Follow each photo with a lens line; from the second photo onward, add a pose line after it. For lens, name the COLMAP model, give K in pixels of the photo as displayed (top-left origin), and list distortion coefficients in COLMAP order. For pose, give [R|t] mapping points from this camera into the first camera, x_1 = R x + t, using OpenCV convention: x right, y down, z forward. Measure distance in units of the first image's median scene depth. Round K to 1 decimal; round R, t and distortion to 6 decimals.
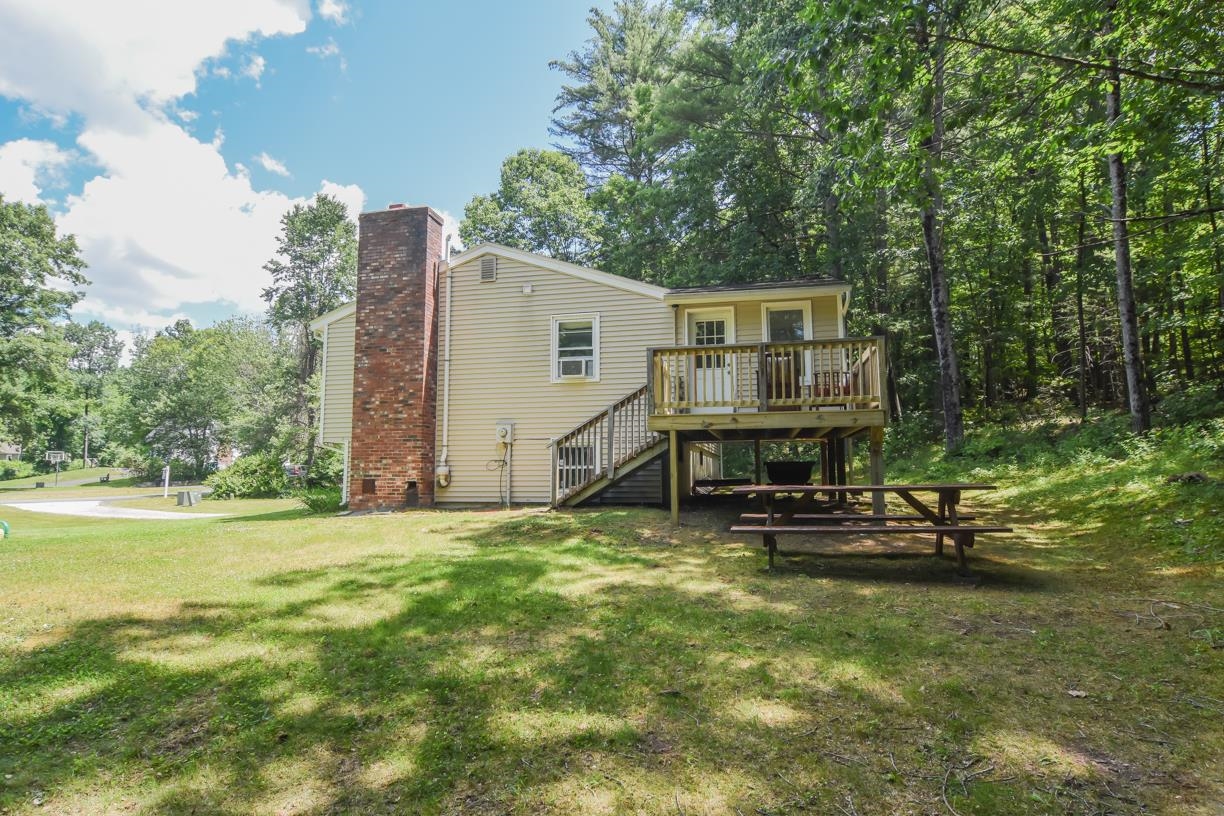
lens RADIAL K [[705.0, 0, 612.0], [0, 705.0, 408.0], [0, 0, 1]] dist [0.030453, 0.001017]
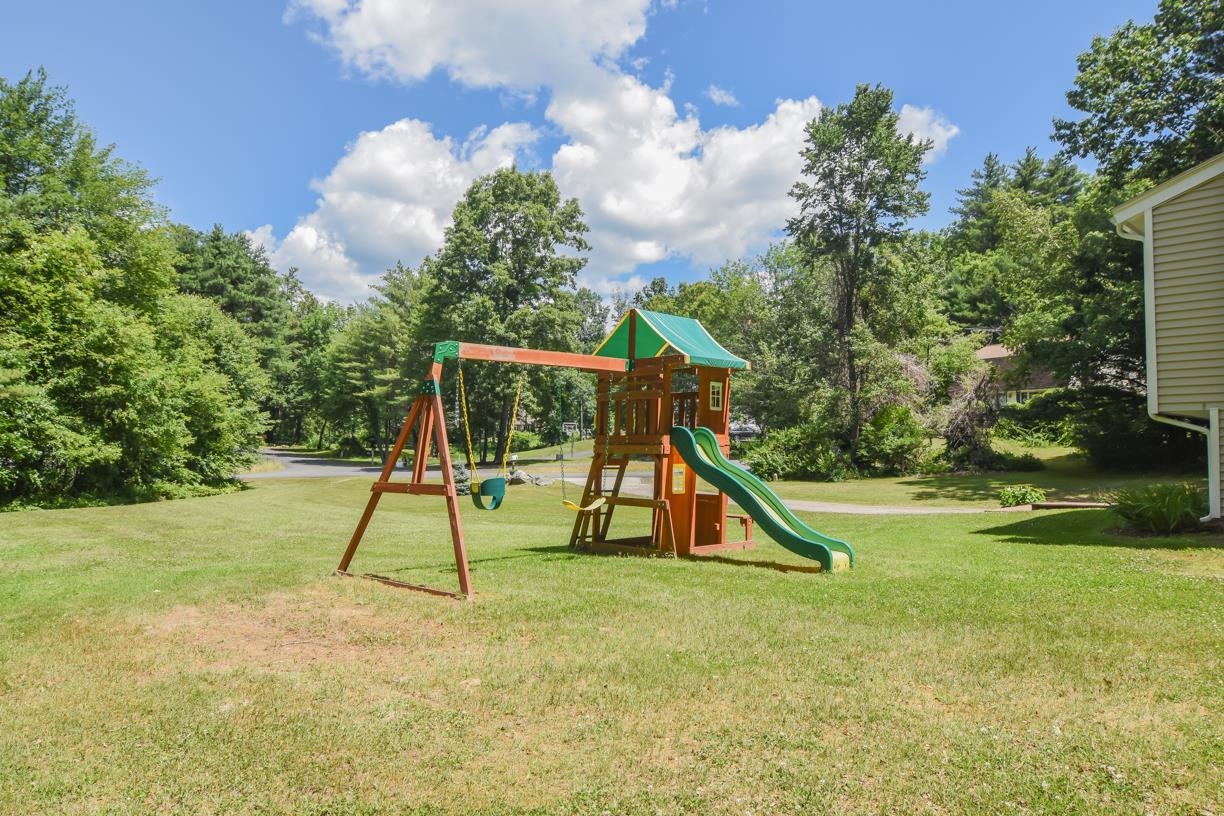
lens RADIAL K [[807.6, 0, 612.0], [0, 807.6, 408.0], [0, 0, 1]] dist [0.000075, -0.000208]
pose [[0.861805, -0.019978, -0.506846, -0.447116], [0.046165, 0.998166, 0.039153, -0.001327], [0.505135, -0.057141, 0.861147, 0.213813]]
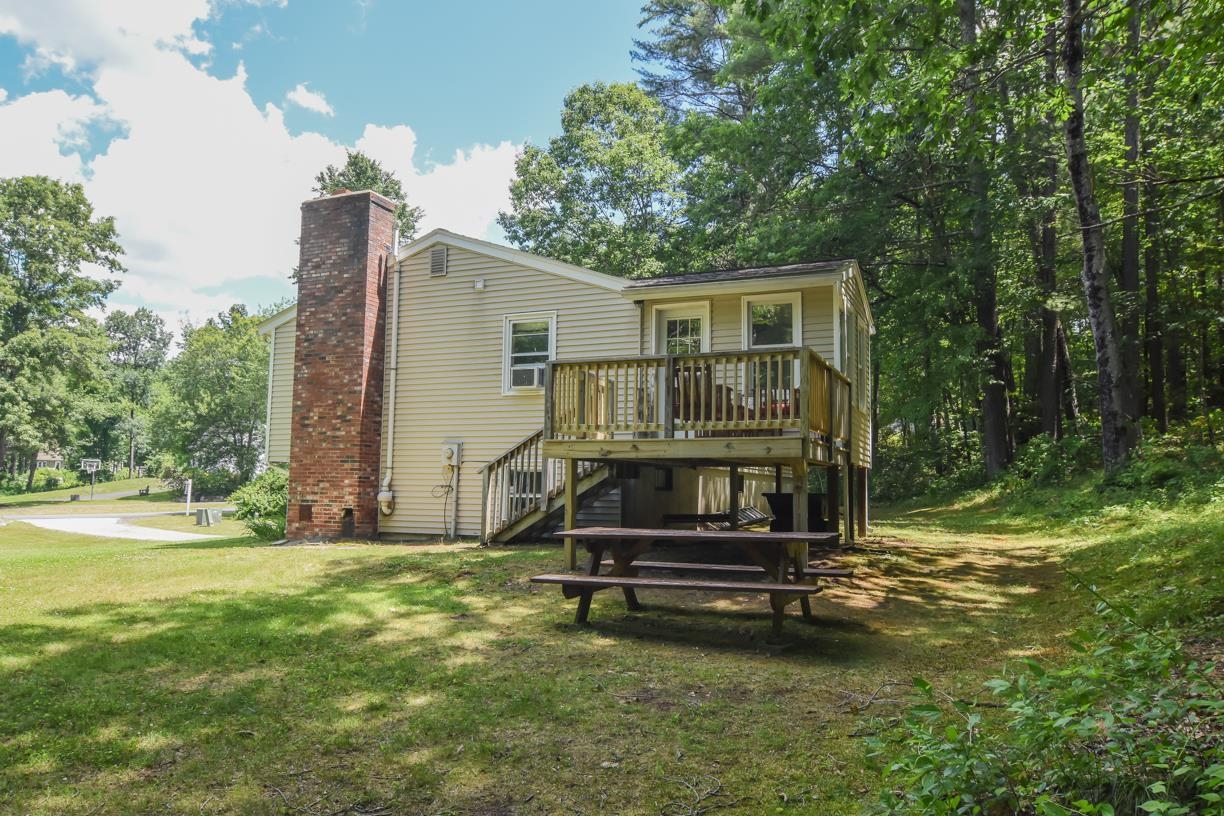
lens RADIAL K [[950.8, 0, 612.0], [0, 950.8, 408.0], [0, 0, 1]] dist [0.036000, -0.006488]
pose [[0.979042, -0.000241, -0.203660, 0.258627], [0.001381, 0.999984, 0.005455, -0.024752], [0.203656, -0.005622, 0.979026, -0.083818]]
